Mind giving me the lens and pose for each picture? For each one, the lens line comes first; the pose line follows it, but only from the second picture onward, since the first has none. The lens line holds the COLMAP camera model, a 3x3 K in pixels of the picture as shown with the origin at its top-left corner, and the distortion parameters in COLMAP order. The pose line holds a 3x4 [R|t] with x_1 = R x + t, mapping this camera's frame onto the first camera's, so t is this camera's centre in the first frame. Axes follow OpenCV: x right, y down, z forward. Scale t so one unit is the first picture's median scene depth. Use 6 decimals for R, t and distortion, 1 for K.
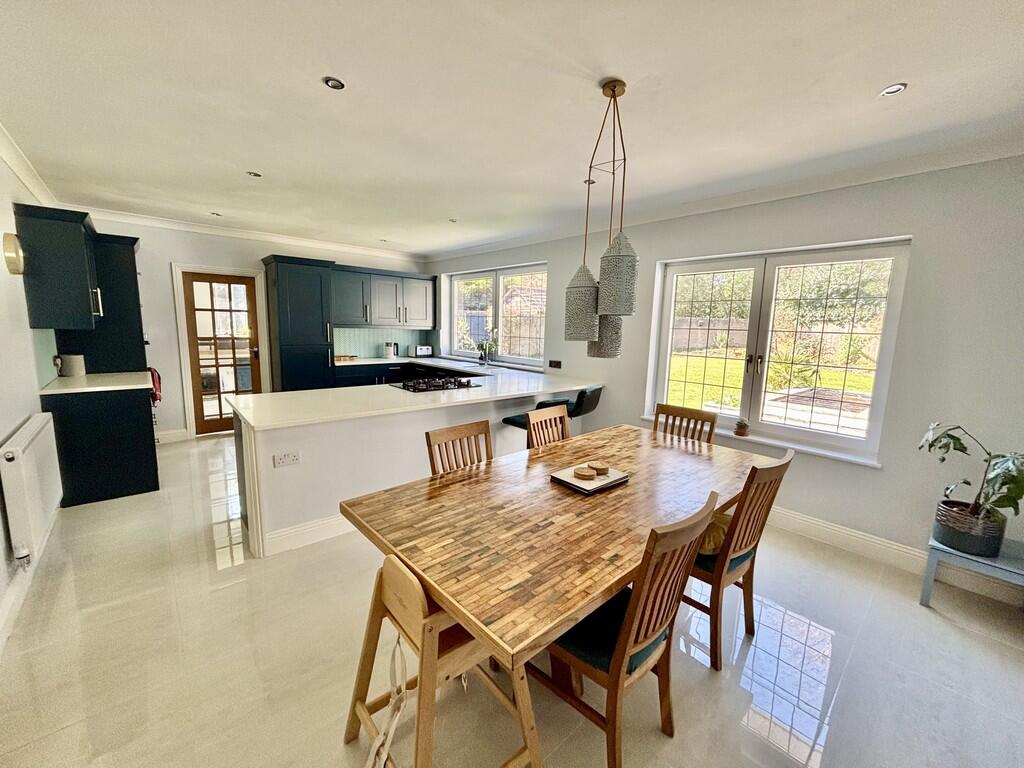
lens RADIAL K [[412.2, 0, 512.0], [0, 412.2, 384.0], [0, 0, 1]] dist [0.010642, -0.000178]
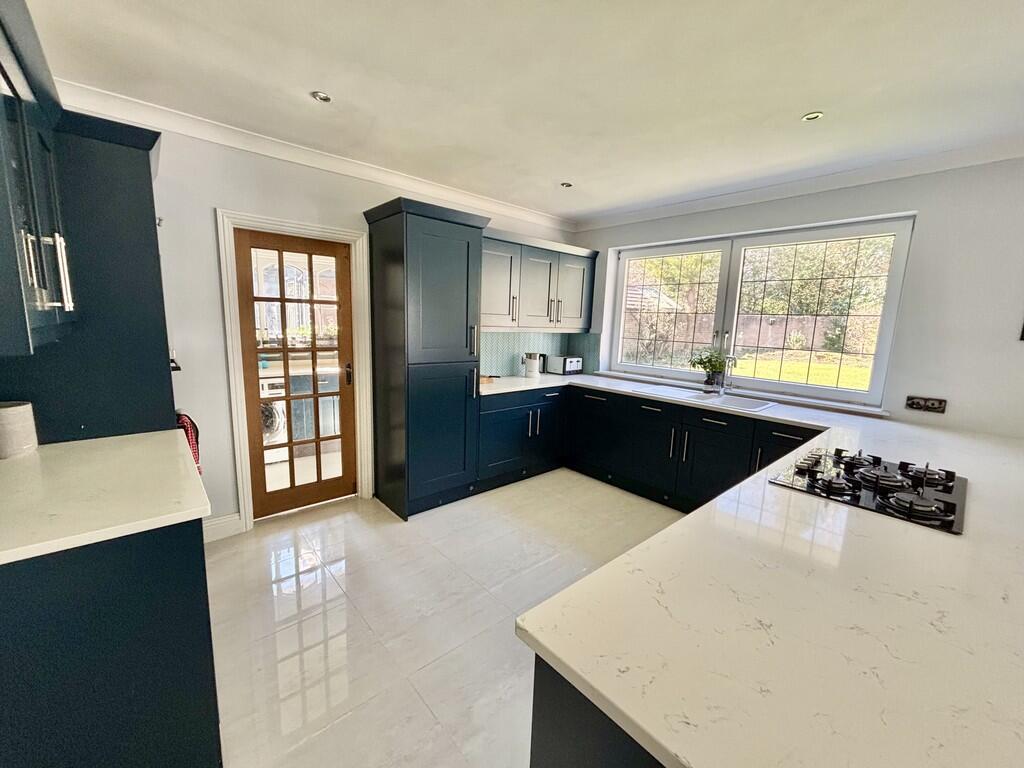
lens RADIAL K [[412.2, 0, 512.0], [0, 412.2, 384.0], [0, 0, 1]] dist [0.010642, -0.000178]
pose [[0.999955, 0.005871, 0.007487, -0.367274], [-0.005947, 0.999931, 0.010172, -0.063938], [-0.007427, -0.010216, 0.999920, 0.385704]]
